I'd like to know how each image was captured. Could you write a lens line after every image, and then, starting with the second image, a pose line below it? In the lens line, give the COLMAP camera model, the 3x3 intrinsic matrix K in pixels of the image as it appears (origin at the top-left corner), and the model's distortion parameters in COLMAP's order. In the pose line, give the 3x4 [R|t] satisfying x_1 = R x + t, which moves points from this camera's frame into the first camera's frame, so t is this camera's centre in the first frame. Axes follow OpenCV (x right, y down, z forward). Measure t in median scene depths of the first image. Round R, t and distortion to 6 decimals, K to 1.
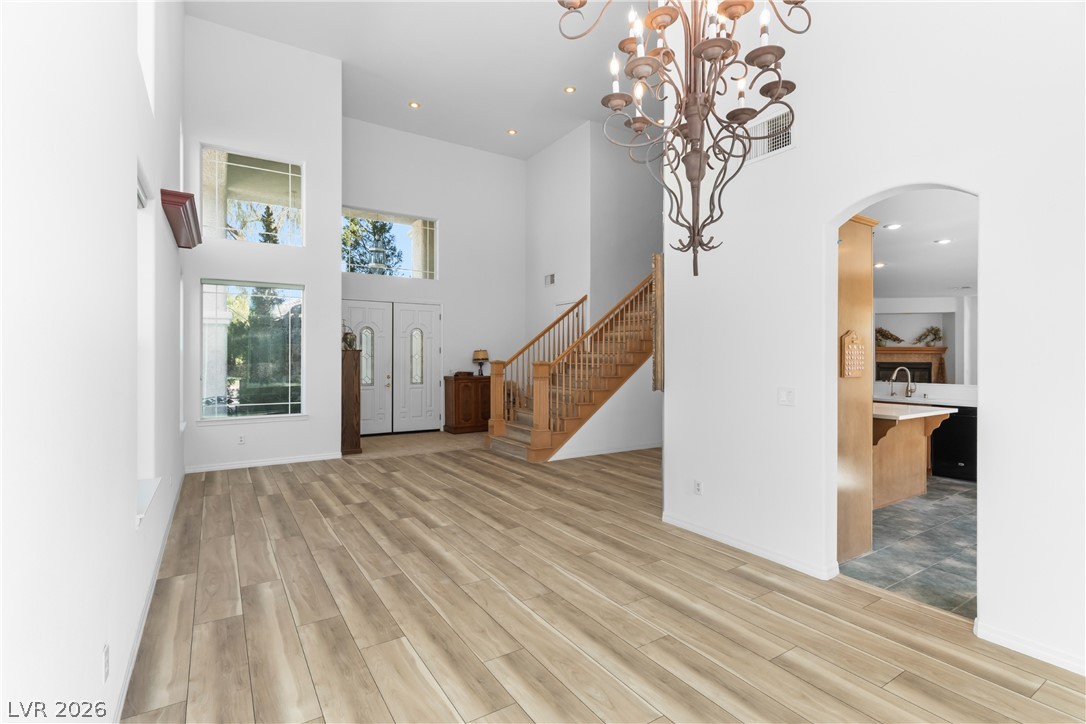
lens RADIAL K [[512.3, 0, 543.4], [0, 512.3, 360.6], [0, 0, 1]] dist [0.001830, 0.000212]
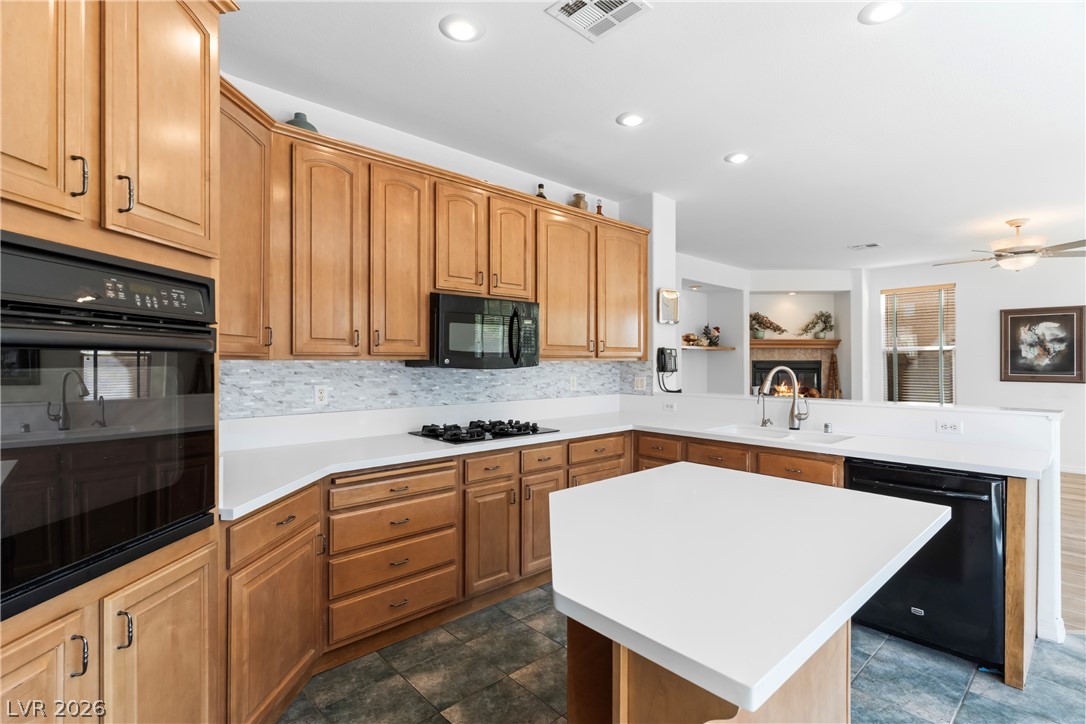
lens RADIAL K [[512.3, 0, 543.4], [0, 512.3, 360.6], [0, 0, 1]] dist [0.001830, 0.000212]
pose [[0.985902, -0.002257, 0.167307, 0.666466], [0.002900, 0.999989, -0.003597, 0.013164], [-0.167297, 0.004032, 0.985898, 0.942999]]
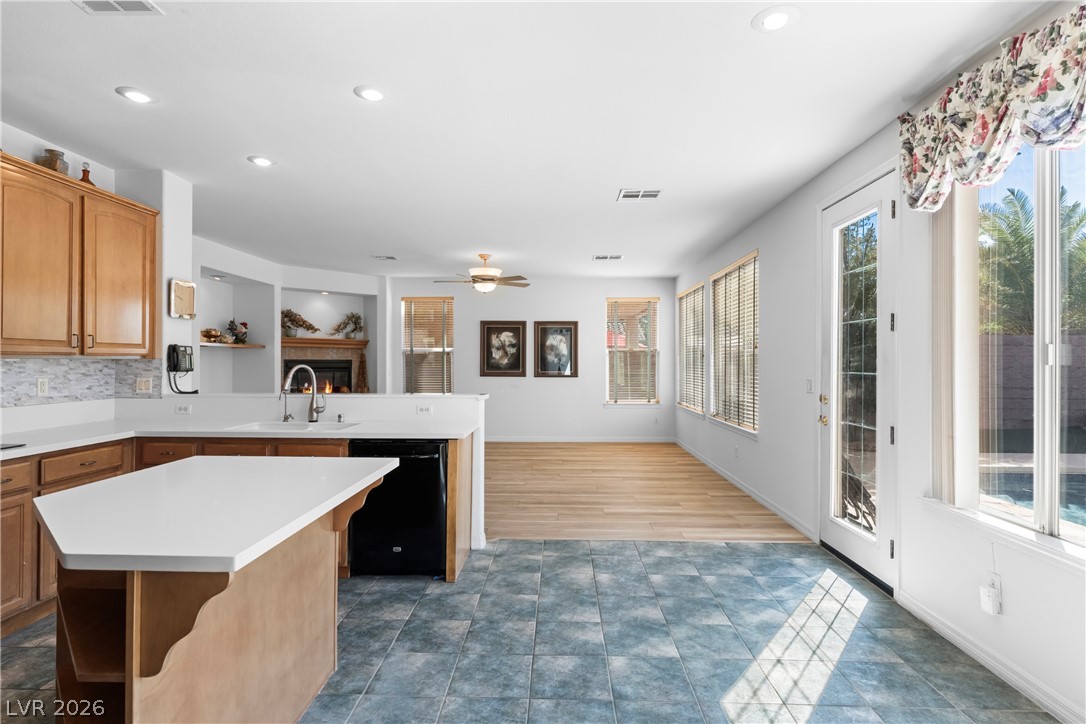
lens RADIAL K [[568.1, 0, 543.8], [0, 568.1, 358.6], [0, 0, 1]] dist [0.001455, 0.001470]
pose [[0.563803, 0.002849, 0.825904, 0.602476], [0.000876, 0.999991, -0.004047, 0.014324], [-0.825909, 0.003005, 0.563796, 0.787854]]
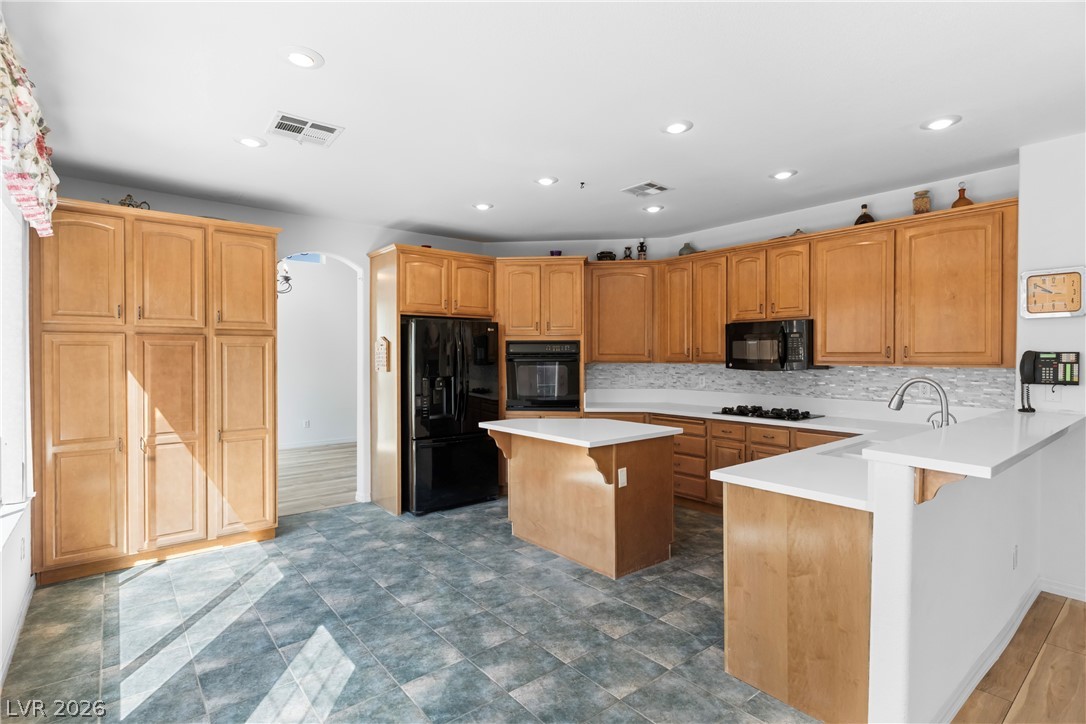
lens RADIAL K [[526.8, 0, 543.3], [0, 526.8, 358.3], [0, 0, 1]] dist [-0.000269, -0.000002]
pose [[0.116154, 0.001870, -0.993229, 1.763474], [-0.001758, 0.999997, 0.001677, -0.004670], [0.993230, 0.001551, 0.116157, 1.100419]]
